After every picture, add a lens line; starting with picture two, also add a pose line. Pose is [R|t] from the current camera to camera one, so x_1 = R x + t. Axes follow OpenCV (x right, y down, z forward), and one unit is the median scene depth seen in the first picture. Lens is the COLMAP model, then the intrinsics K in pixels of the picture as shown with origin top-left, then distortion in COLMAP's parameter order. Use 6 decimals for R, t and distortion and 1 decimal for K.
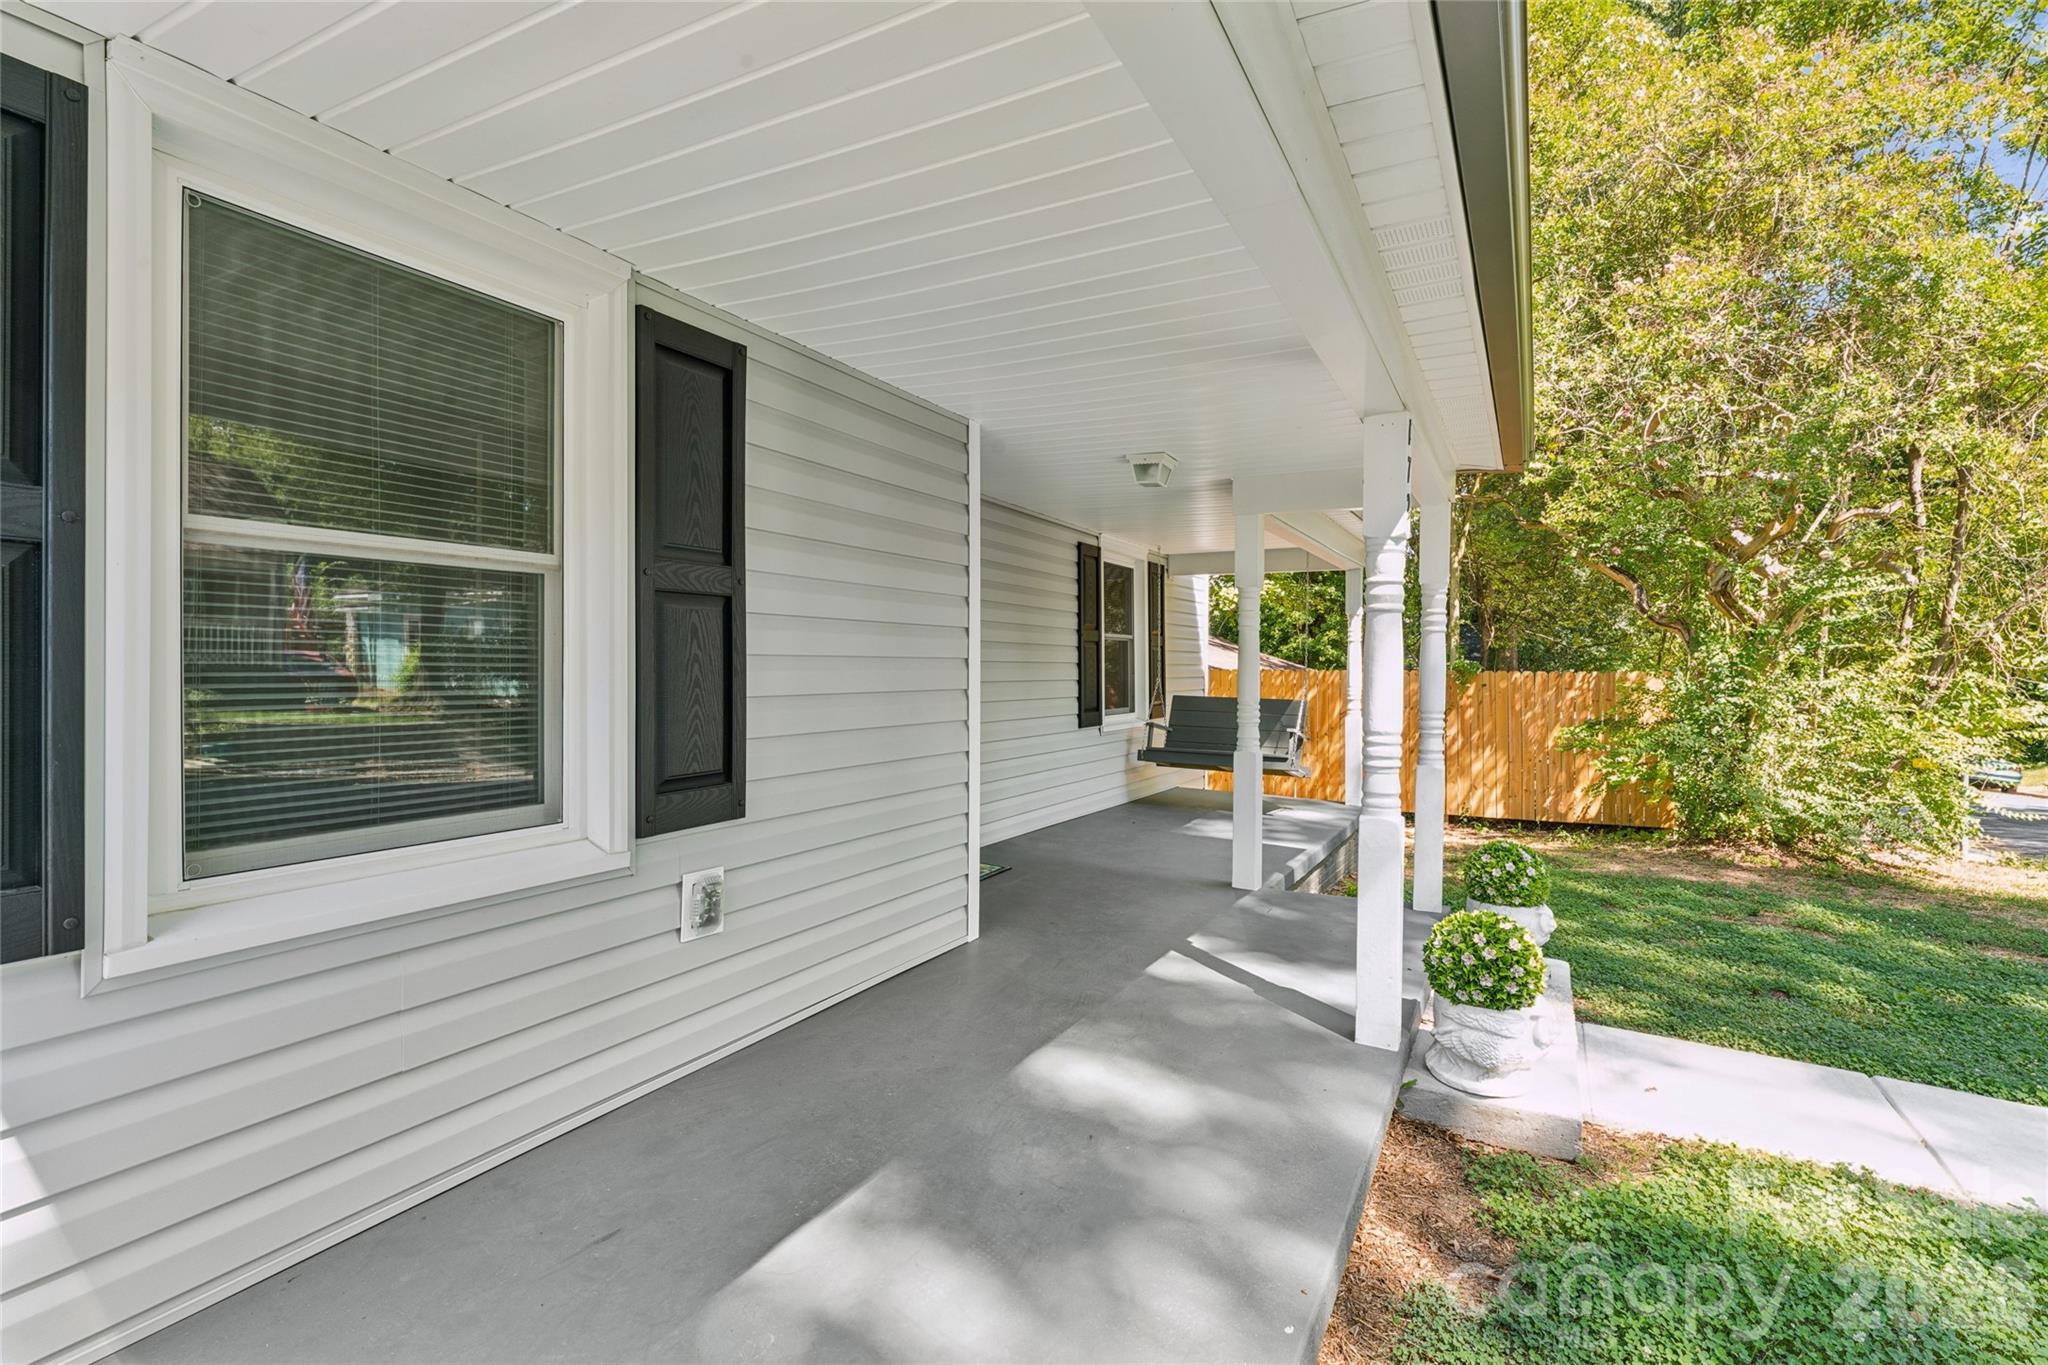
lens RADIAL K [[948.8, 0, 1024.0], [0, 948.8, 682.5], [0, 0, 1]] dist [0.000171, 0.000001]
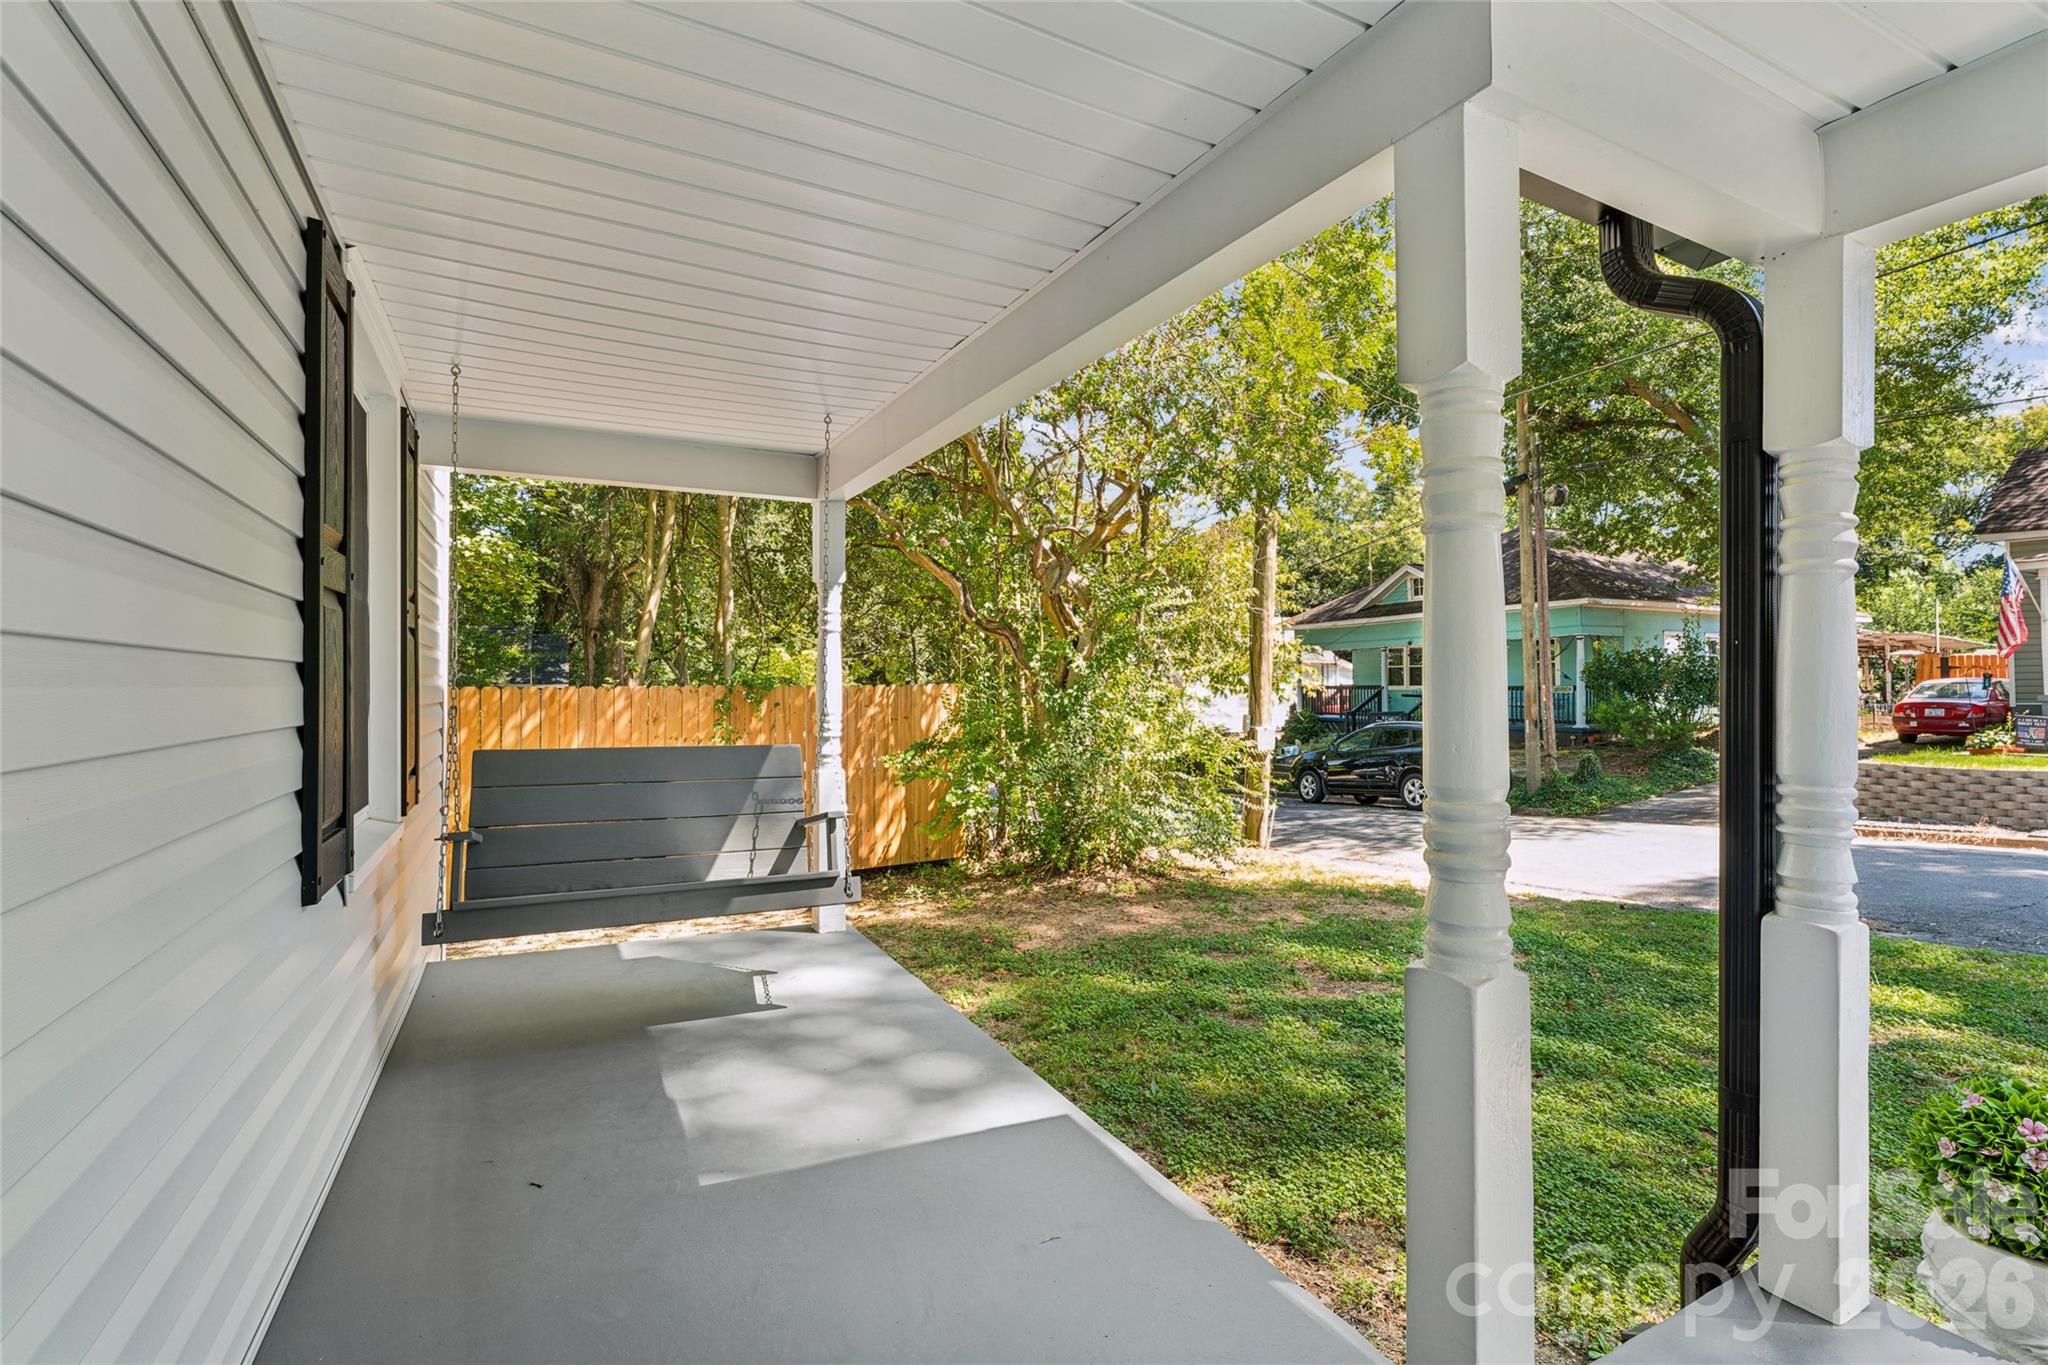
lens RADIAL K [[948.8, 0, 1024.0], [0, 948.8, 682.5], [0, 0, 1]] dist [0.000171, 0.000001]
pose [[0.565234, -0.004597, 0.824918, -0.029730], [0.015819, 0.999861, -0.005267, -0.006492], [-0.824779, 0.016027, 0.565228, 0.424200]]
